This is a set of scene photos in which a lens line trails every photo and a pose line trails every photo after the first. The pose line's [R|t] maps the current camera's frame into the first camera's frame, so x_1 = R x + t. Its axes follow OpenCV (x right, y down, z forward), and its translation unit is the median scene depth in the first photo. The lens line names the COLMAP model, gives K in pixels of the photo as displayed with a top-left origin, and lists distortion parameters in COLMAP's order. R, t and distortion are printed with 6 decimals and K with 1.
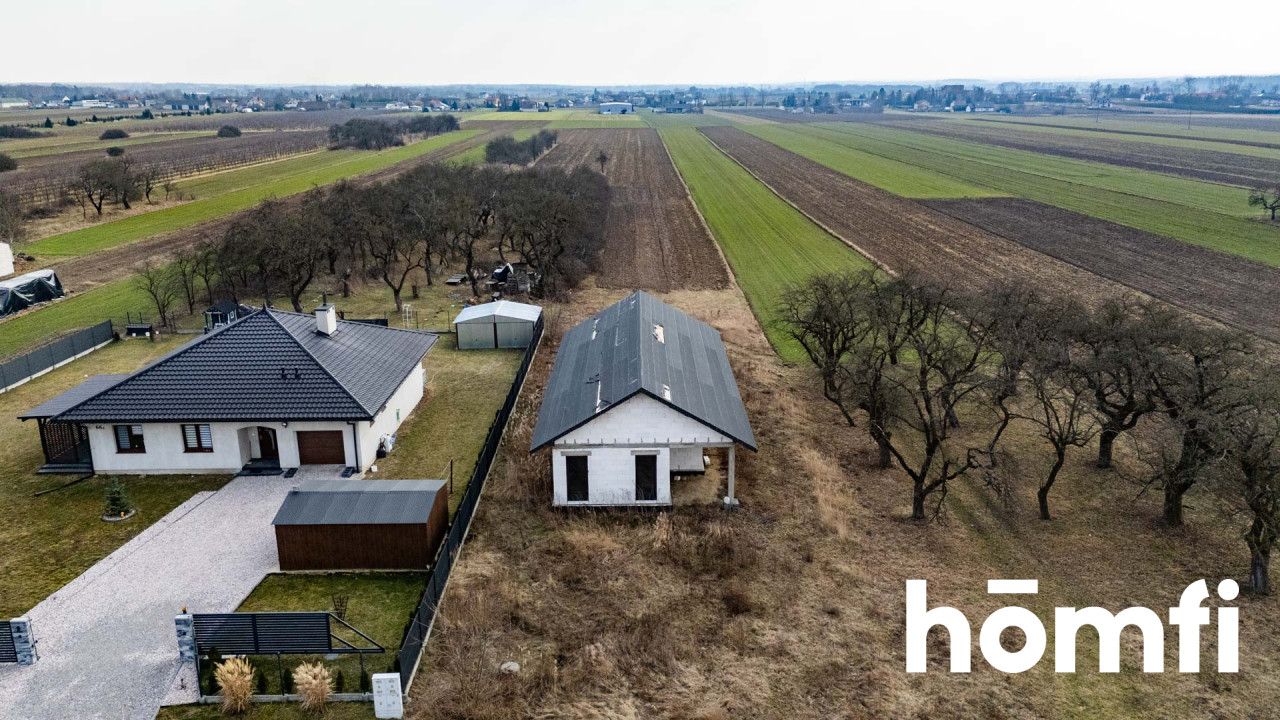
lens RADIAL K [[927.8, 0, 640.0], [0, 927.8, 360.0], [0, 0, 1]] dist [0.103578, -0.125501]
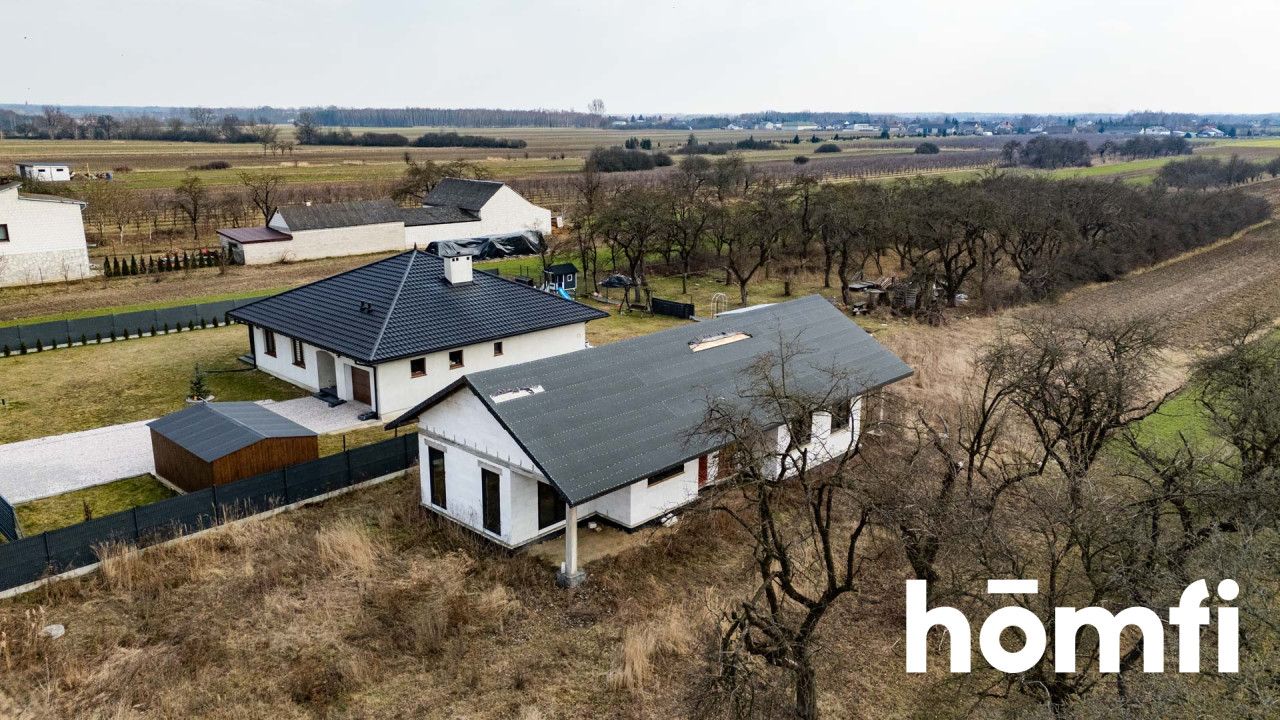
lens RADIAL K [[927.8, 0, 640.0], [0, 927.8, 360.0], [0, 0, 1]] dist [0.103578, -0.125501]
pose [[0.720126, 0.186169, -0.668401, 0.570112], [-0.205491, 0.977338, 0.050824, -0.047098], [0.662716, 0.100750, 0.742062, 0.509529]]
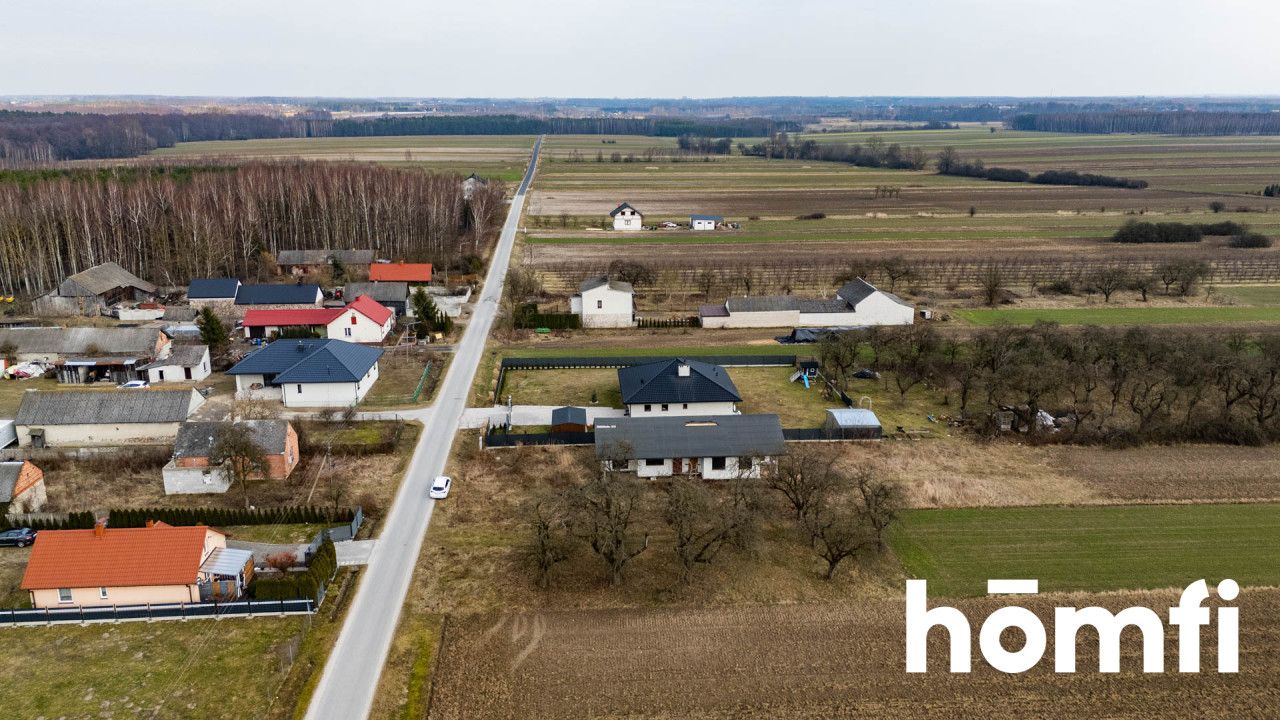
lens RADIAL K [[927.8, 0, 640.0], [0, 927.8, 360.0], [0, 0, 1]] dist [0.103578, -0.125501]
pose [[0.074837, 0.277111, -0.957919, 2.241803], [-0.281566, 0.927397, 0.246284, -0.722070], [0.956619, 0.251286, 0.147428, 0.663679]]
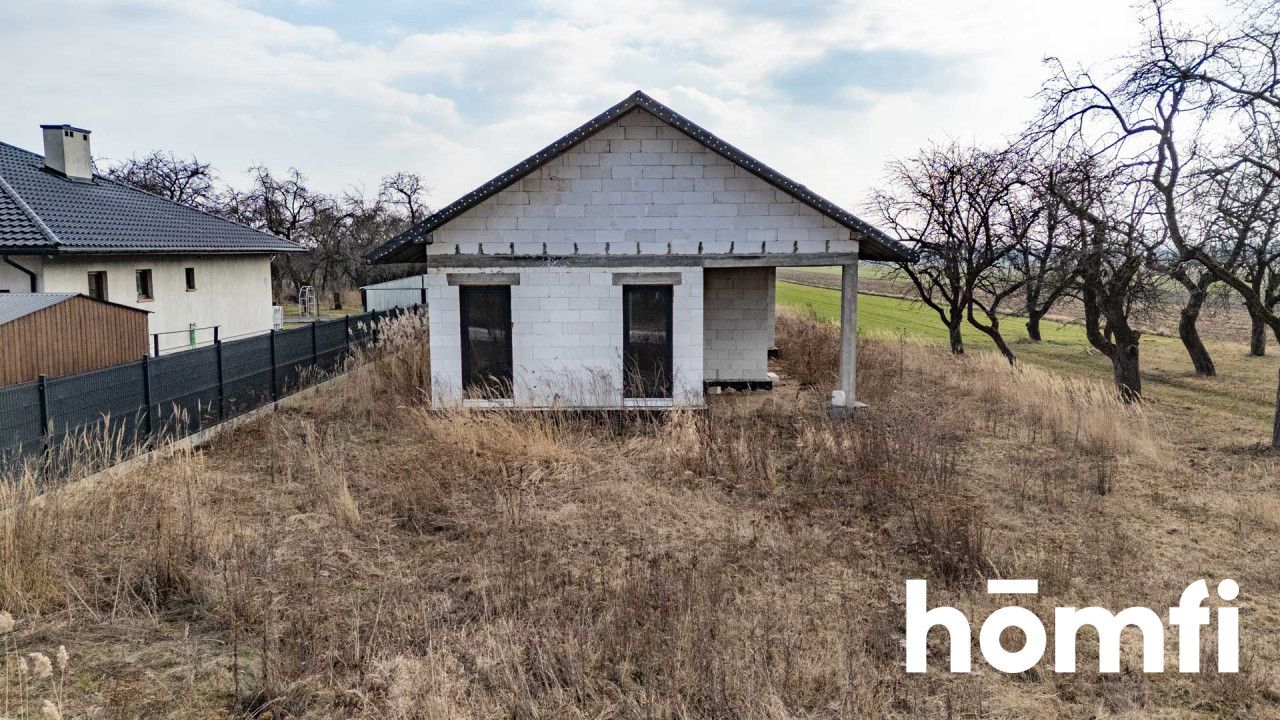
lens RADIAL K [[927.8, 0, 640.0], [0, 927.8, 360.0], [0, 0, 1]] dist [0.103578, -0.125501]
pose [[0.999982, 0.004088, -0.004398, 0.004750], [-0.004777, 0.985402, -0.170178, 0.206686], [0.003638, 0.170196, 0.985404, 0.578652]]
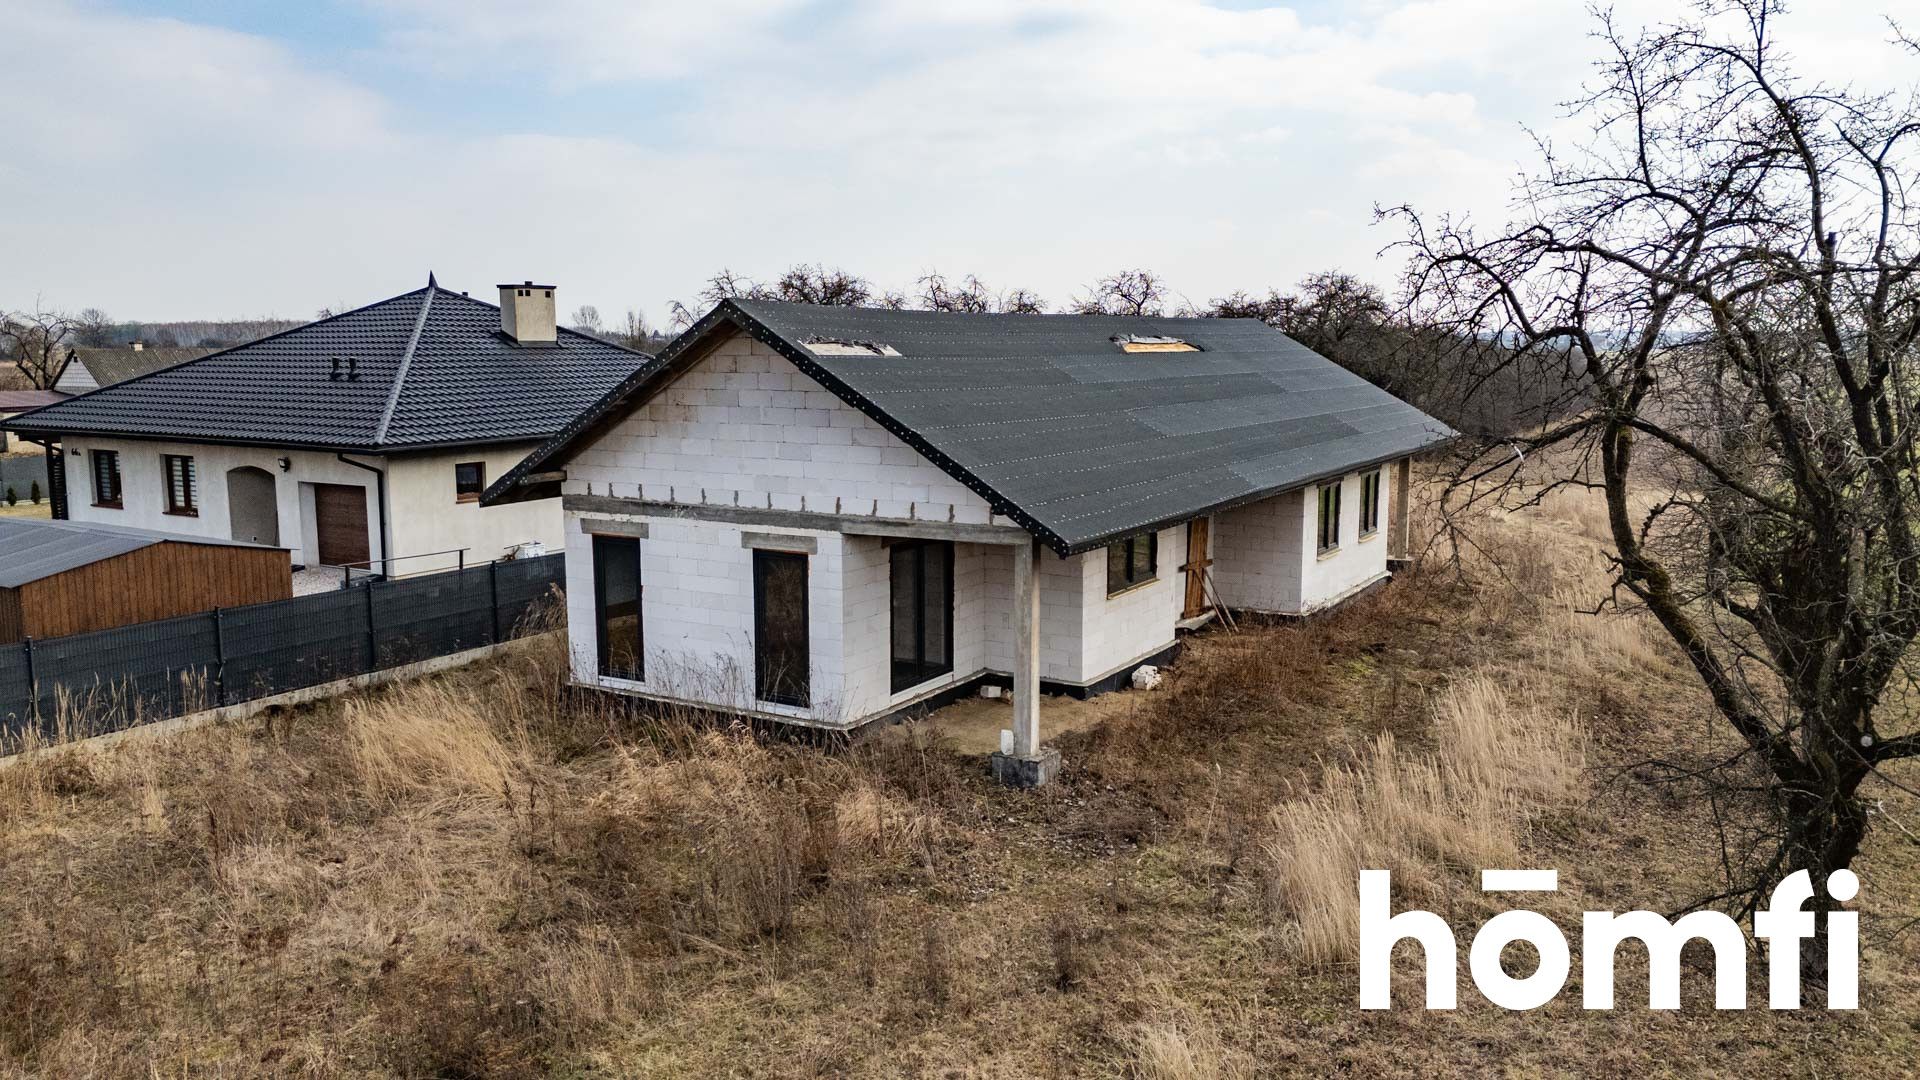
lens RADIAL K [[1391.7, 0, 960.0], [0, 1391.7, 540.0], [0, 0, 1]] dist [0.103578, -0.125501]
pose [[0.852605, 0.078351, -0.516648, 0.296194], [-0.150122, 0.983743, -0.098553, 0.134283], [0.500527, 0.161587, 0.850507, 0.624279]]
